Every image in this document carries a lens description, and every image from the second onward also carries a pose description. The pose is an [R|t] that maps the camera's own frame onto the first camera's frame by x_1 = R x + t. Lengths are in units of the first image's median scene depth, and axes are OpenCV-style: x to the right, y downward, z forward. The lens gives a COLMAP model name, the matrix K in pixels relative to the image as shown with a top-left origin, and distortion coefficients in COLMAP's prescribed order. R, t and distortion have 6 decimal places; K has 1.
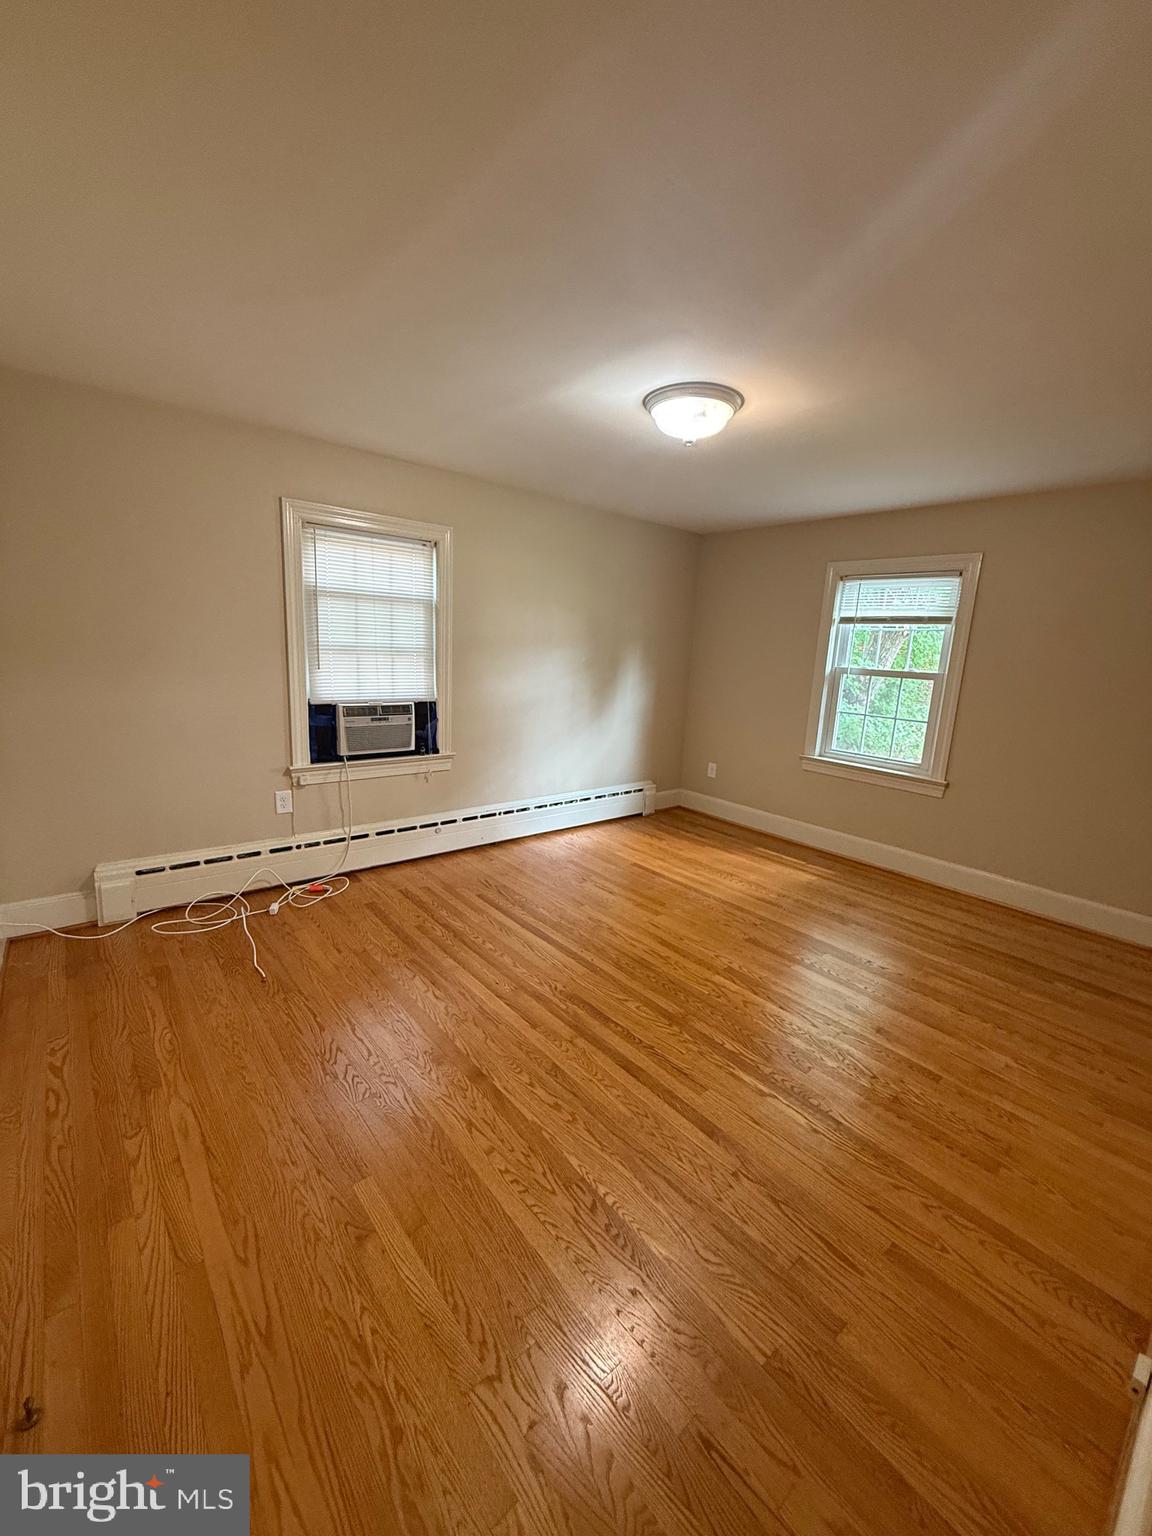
lens RADIAL K [[617.3, 0, 576.0], [0, 617.3, 768.0], [0, 0, 1]] dist [0.000304, 0.000015]
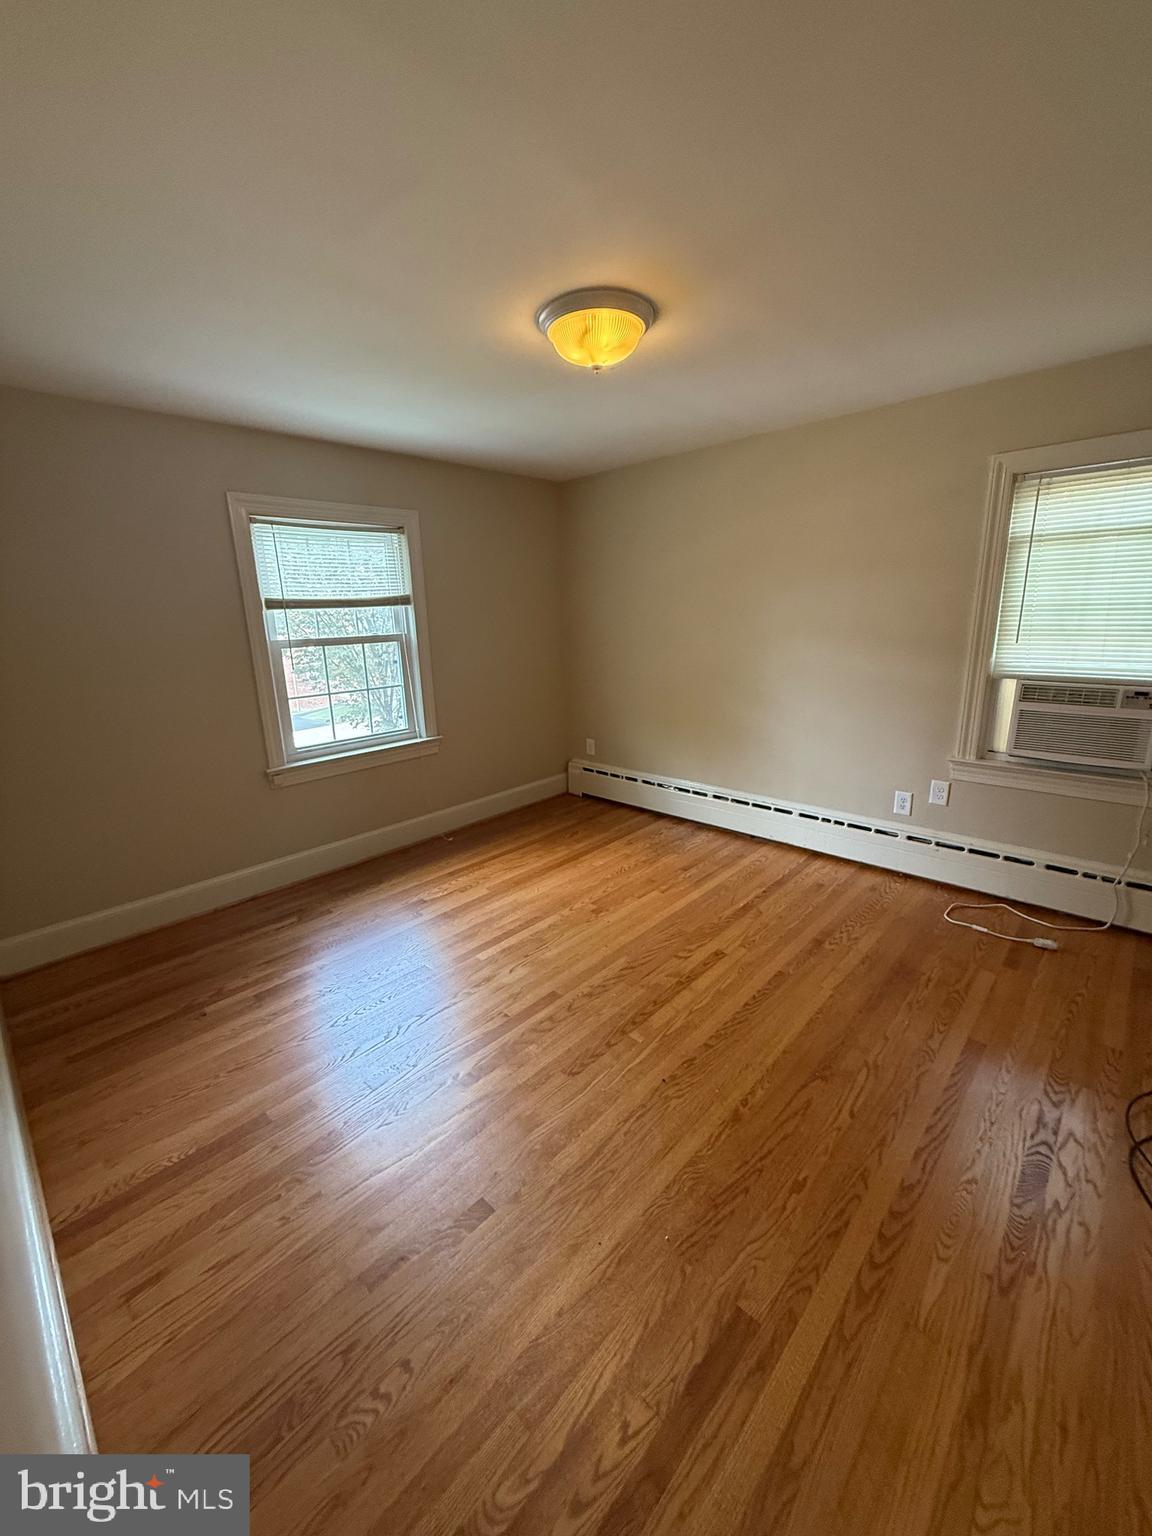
lens RADIAL K [[617.3, 0, 576.0], [0, 617.3, 768.0], [0, 0, 1]] dist [0.000304, 0.000015]
pose [[0.123832, 0.192995, -0.973354, 0.754190], [-0.177615, 0.969374, 0.169609, -0.093188], [0.976278, 0.151879, 0.154319, 0.578214]]
